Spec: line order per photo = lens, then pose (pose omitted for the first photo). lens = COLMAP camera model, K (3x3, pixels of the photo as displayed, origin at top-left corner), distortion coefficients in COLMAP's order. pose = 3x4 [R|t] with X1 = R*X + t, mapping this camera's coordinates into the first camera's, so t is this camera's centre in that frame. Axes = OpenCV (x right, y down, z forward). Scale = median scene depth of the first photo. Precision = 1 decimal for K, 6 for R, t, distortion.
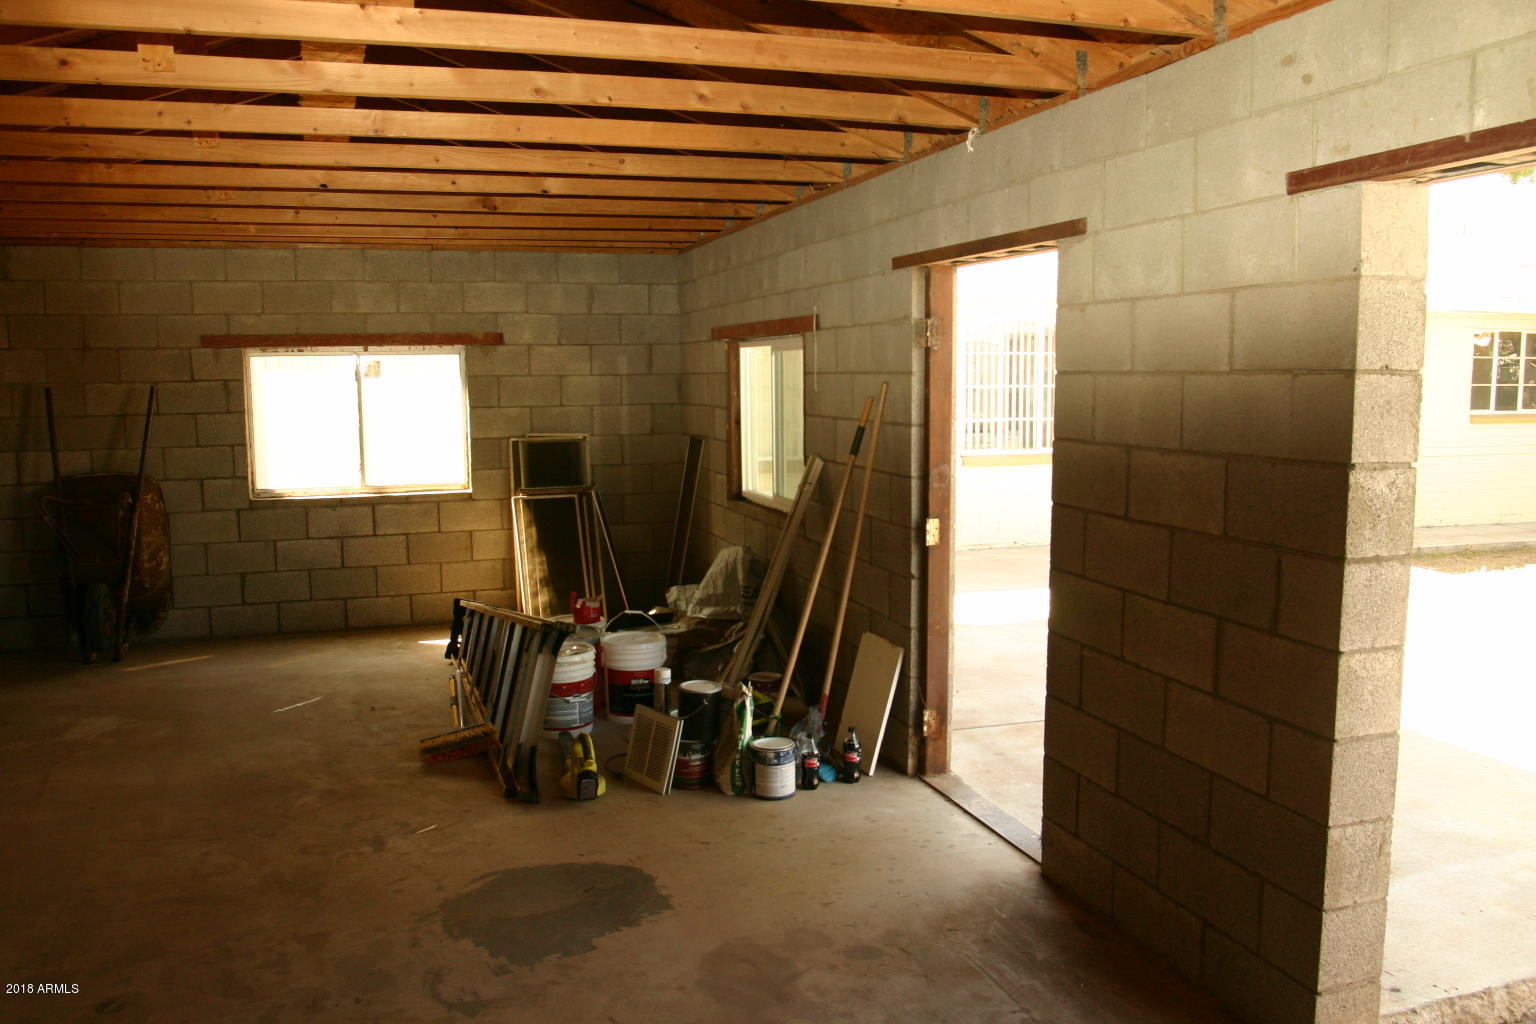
lens RADIAL K [[1182.9, 0, 763.2], [0, 1182.9, 510.0], [0, 0, 1]] dist [-0.097860, 0.052976]
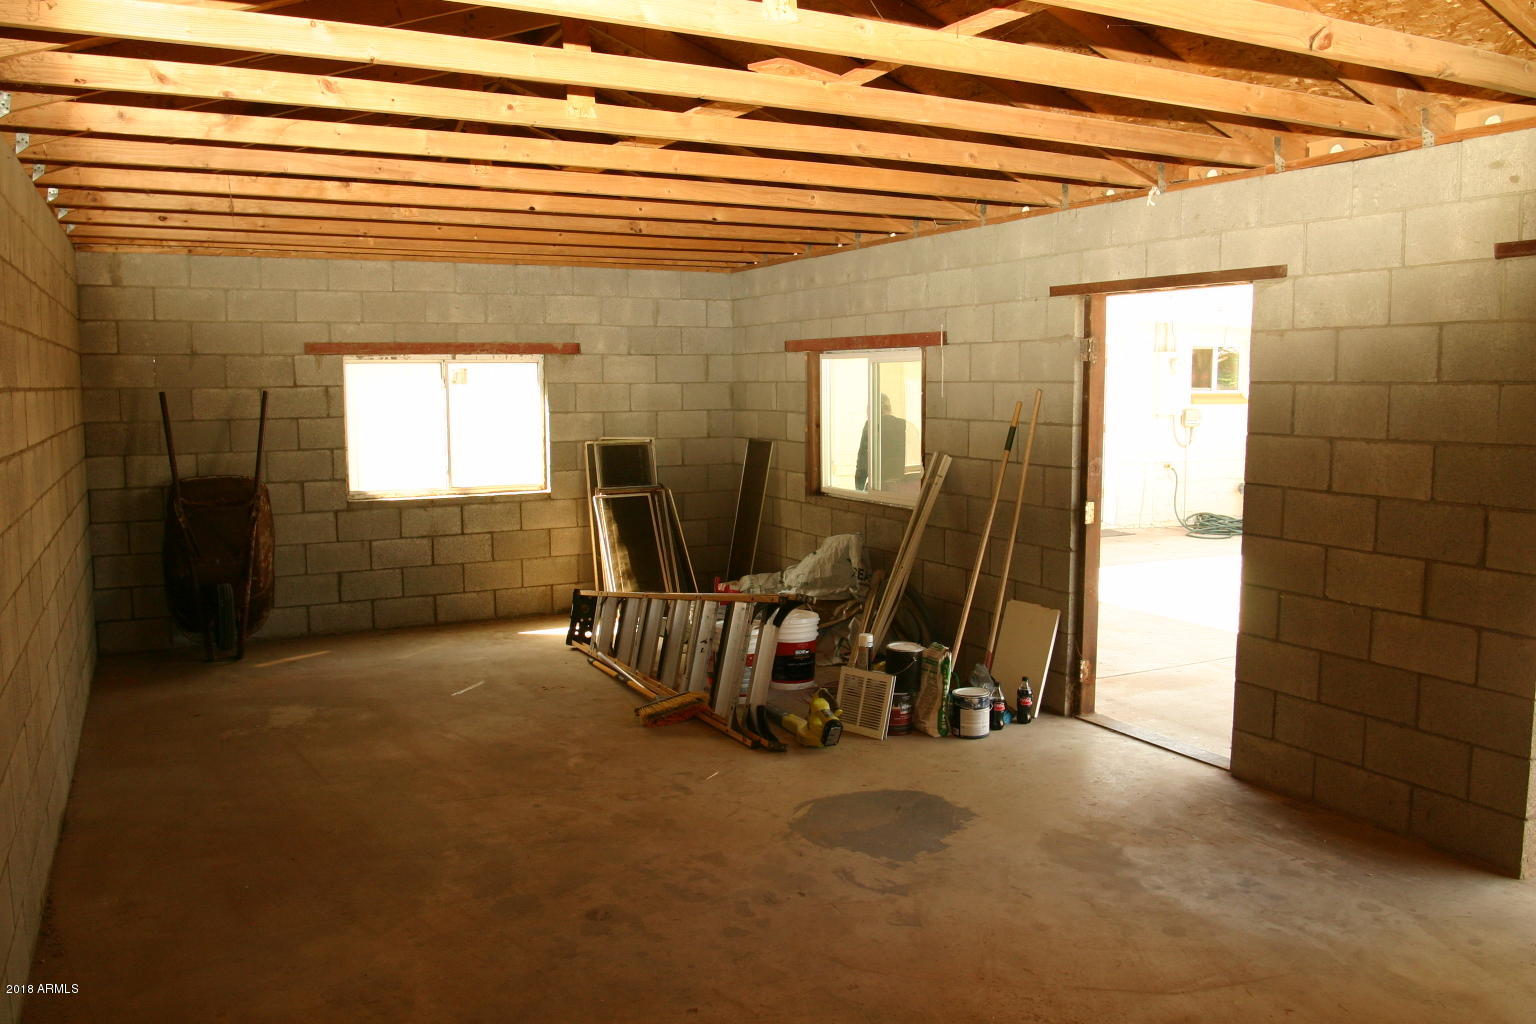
lens RADIAL K [[1182.9, 0, 763.2], [0, 1182.9, 510.0], [0, 0, 1]] dist [-0.097860, 0.052976]
pose [[0.986822, -0.014256, 0.161183, -0.364122], [0.015606, 0.999853, -0.007113, 0.018203], [-0.161058, 0.009535, 0.986899, -0.133483]]
